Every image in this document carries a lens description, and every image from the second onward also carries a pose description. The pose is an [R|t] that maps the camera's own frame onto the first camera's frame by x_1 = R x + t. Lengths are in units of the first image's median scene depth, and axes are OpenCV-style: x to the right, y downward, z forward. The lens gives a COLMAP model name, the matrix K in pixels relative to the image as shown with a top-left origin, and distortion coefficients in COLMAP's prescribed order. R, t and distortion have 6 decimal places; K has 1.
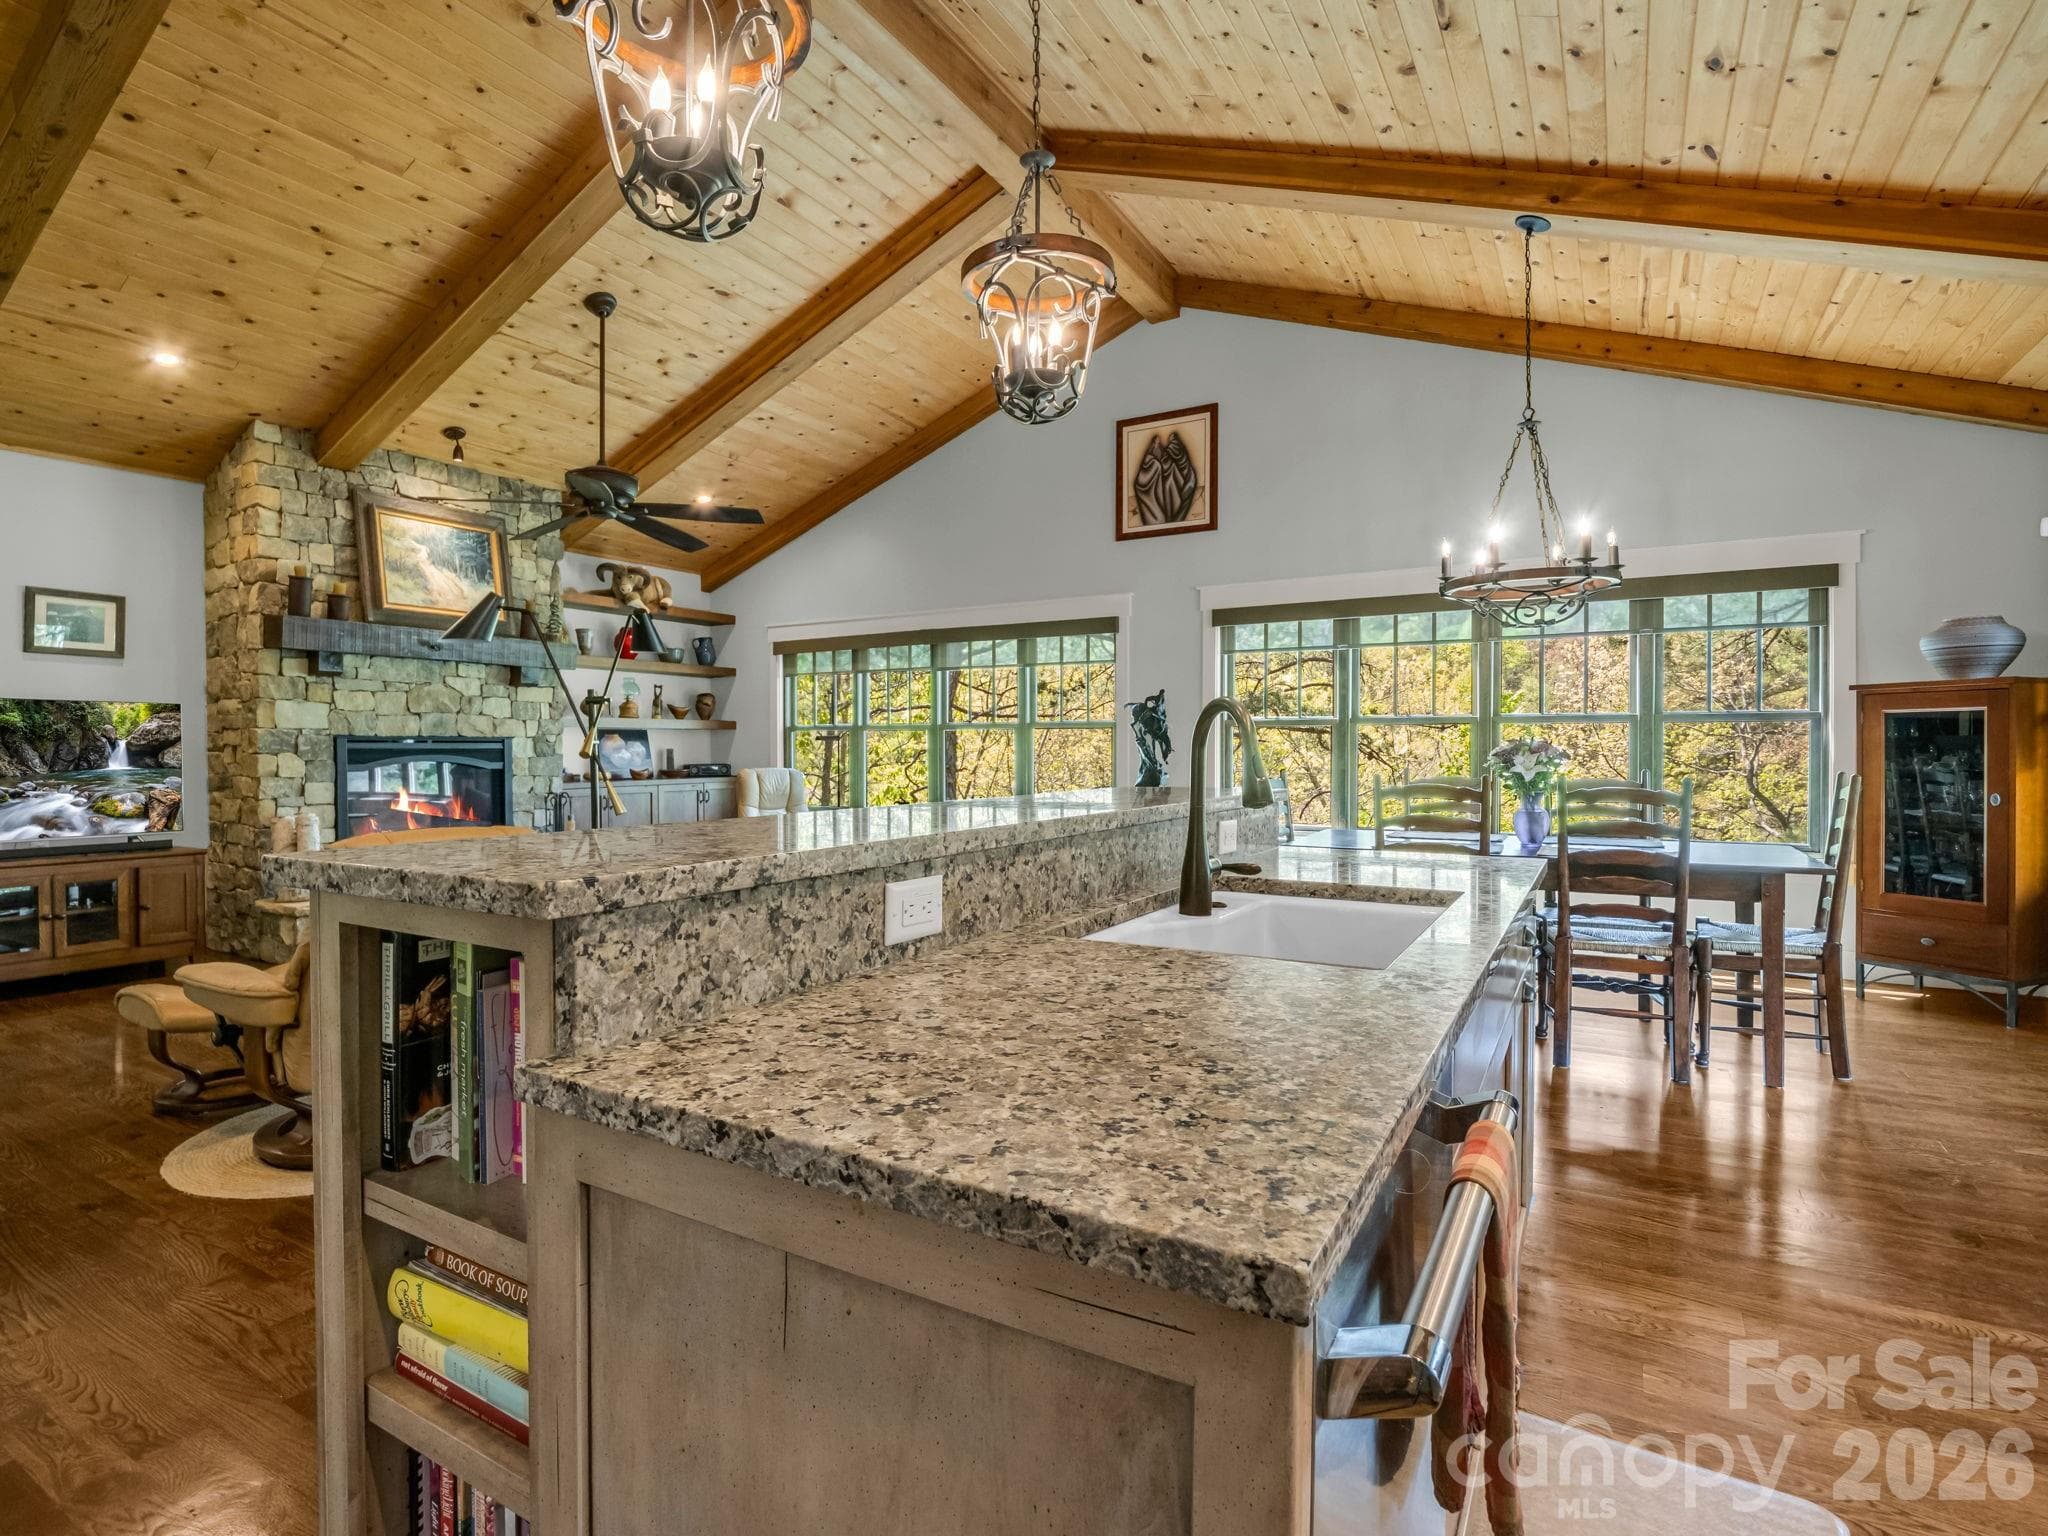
lens RADIAL K [[1040.9, 0, 960.7], [0, 1040.9, 765.5], [0, 0, 1]] dist [-0.017601, -0.000109]
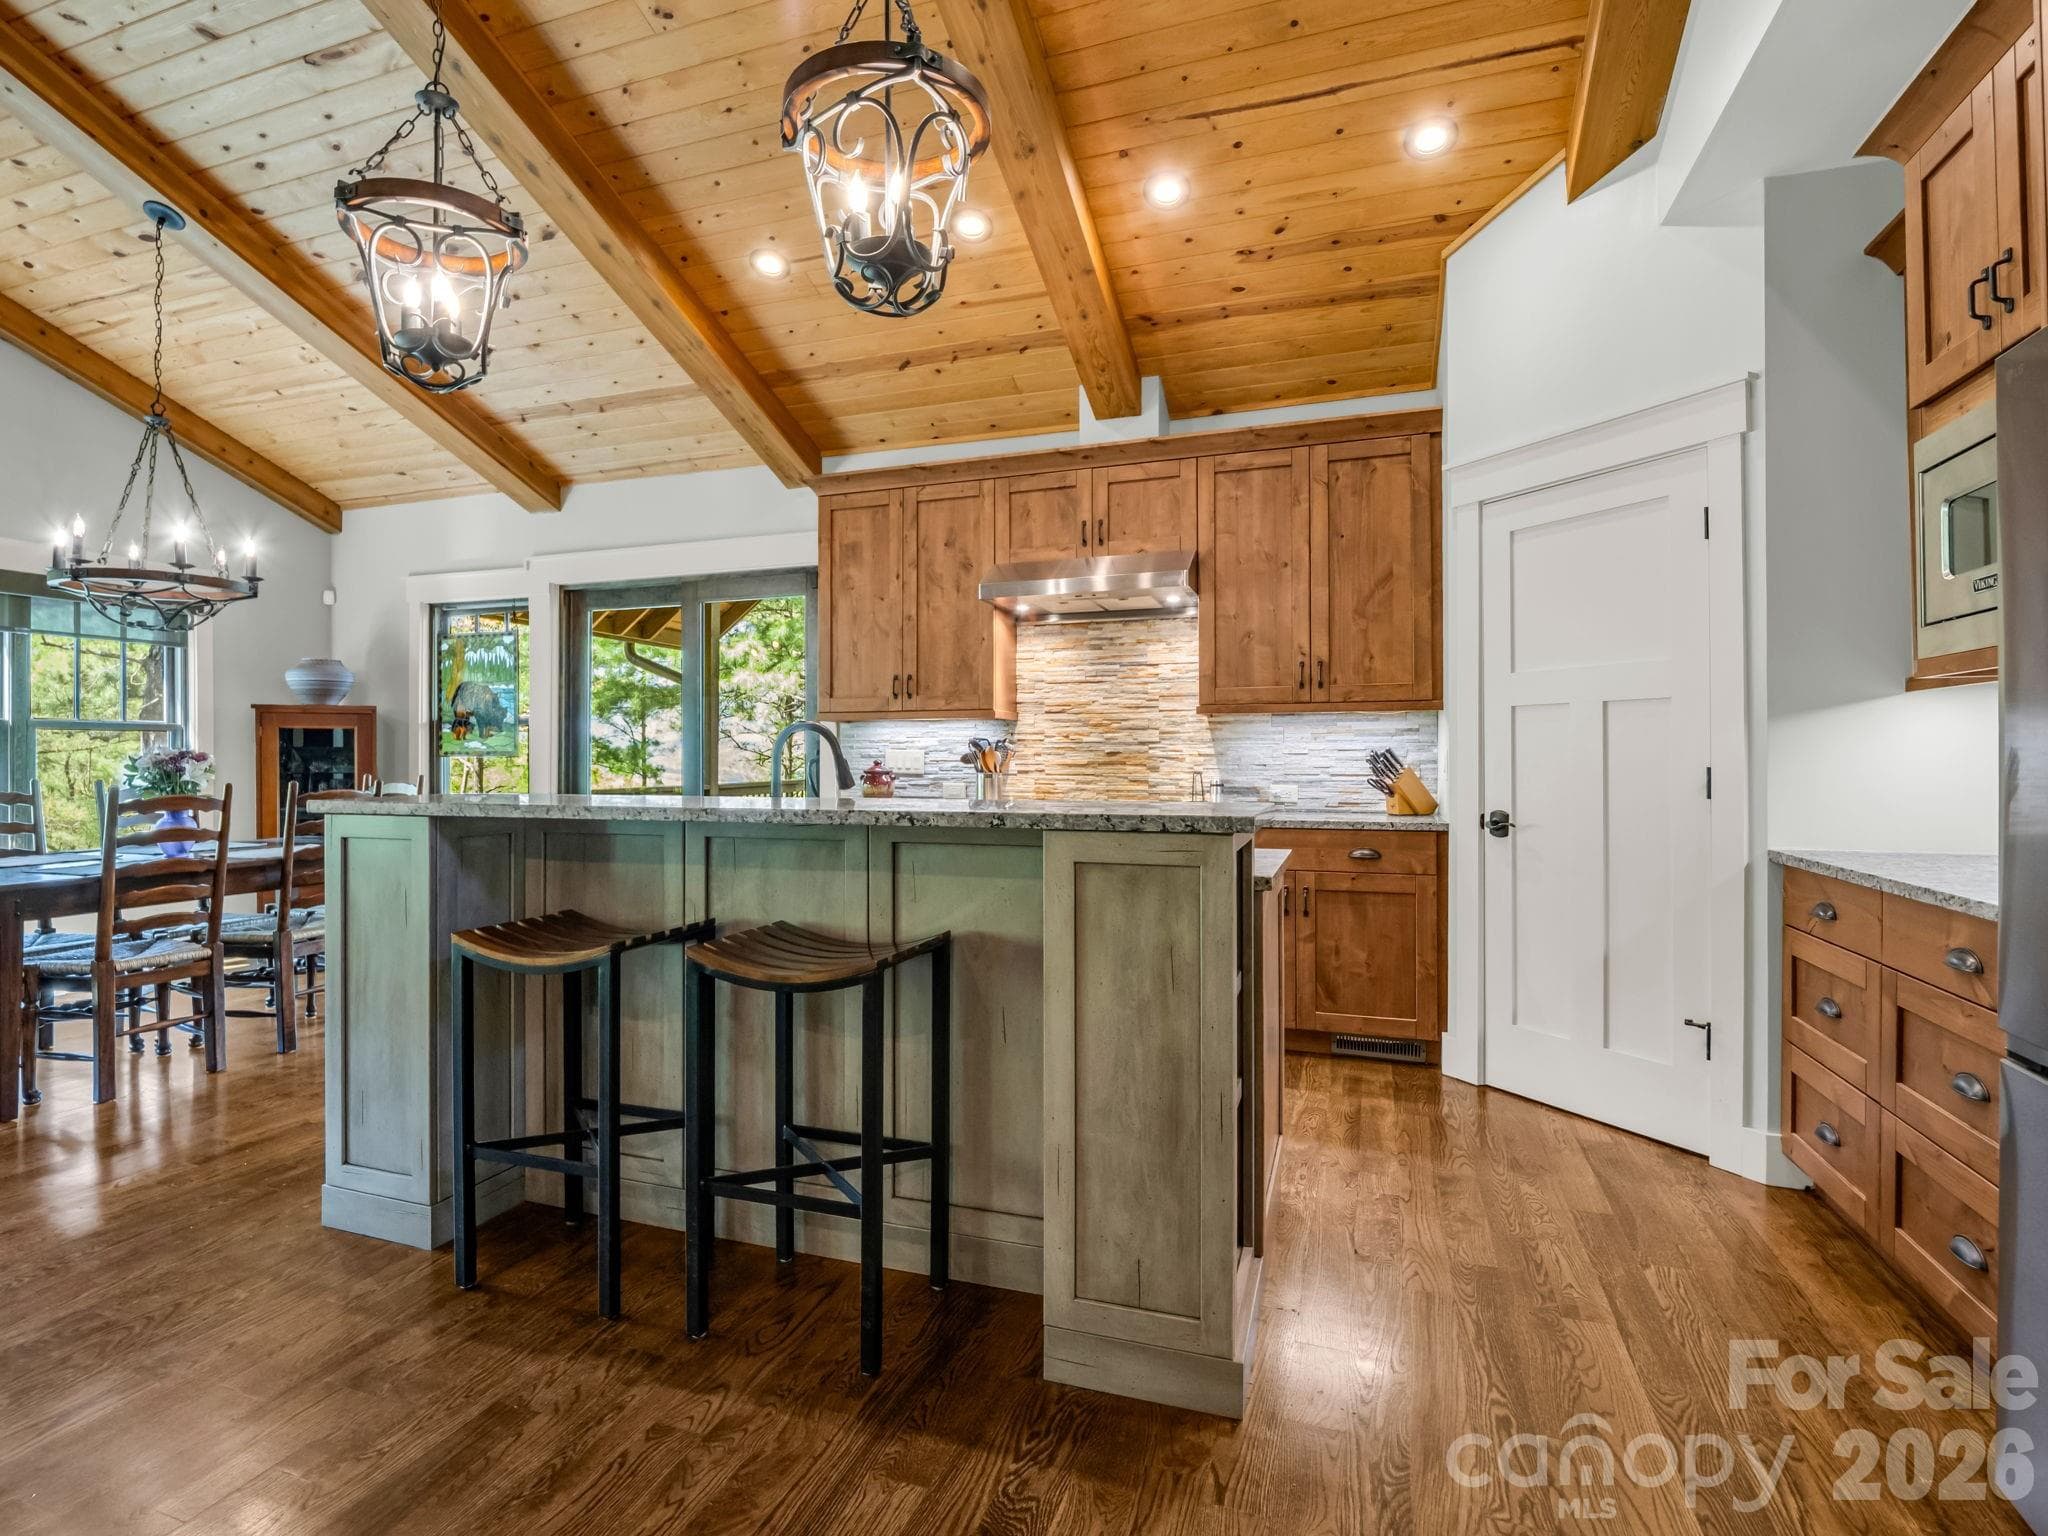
lens RADIAL K [[1040.9, 0, 989.5], [0, 1040.9, 751.2], [0, 0, 1]] dist [-0.017601, -0.000109]
pose [[-0.218171, 0.003859, 0.975903, -0.345011], [0.012939, 0.999916, -0.001061, -0.006721], [-0.975825, 0.012396, -0.218202, 0.286035]]
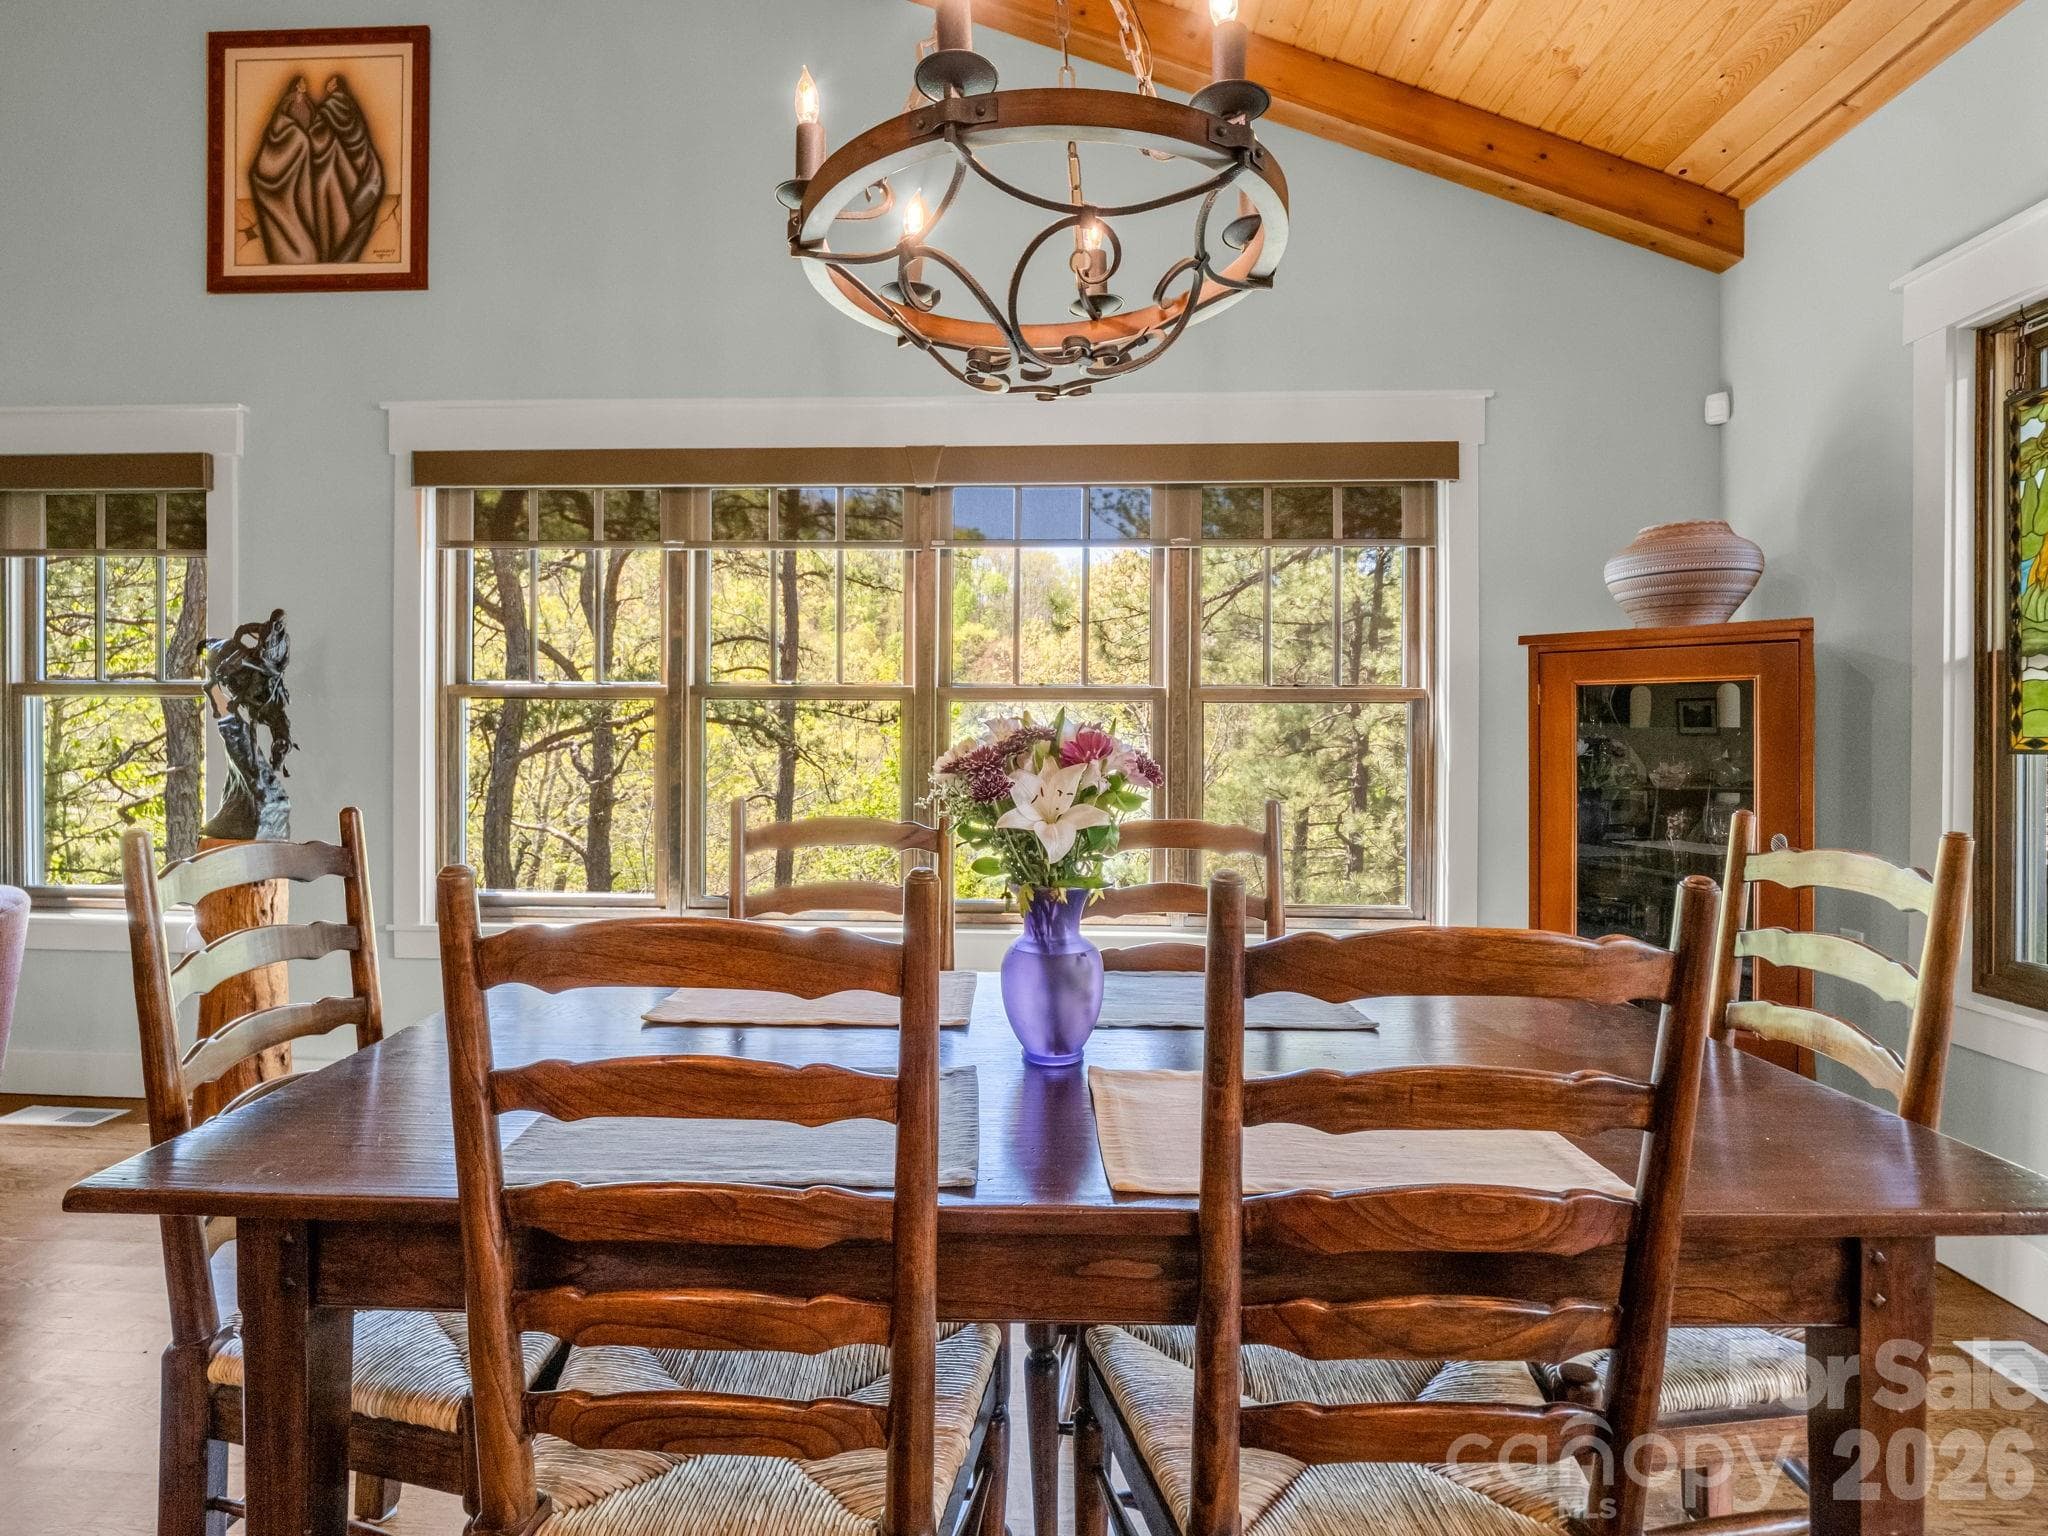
lens RADIAL K [[1040.9, 0, 1016.6], [0, 1040.9, 751.7], [0, 0, 1]] dist [-0.017601, -0.000109]
pose [[0.851015, 0.001142, 0.525140, 0.230791], [0.002641, 0.999976, -0.006454, -0.008260], [-0.525135, 0.006879, 0.850991, 0.454204]]
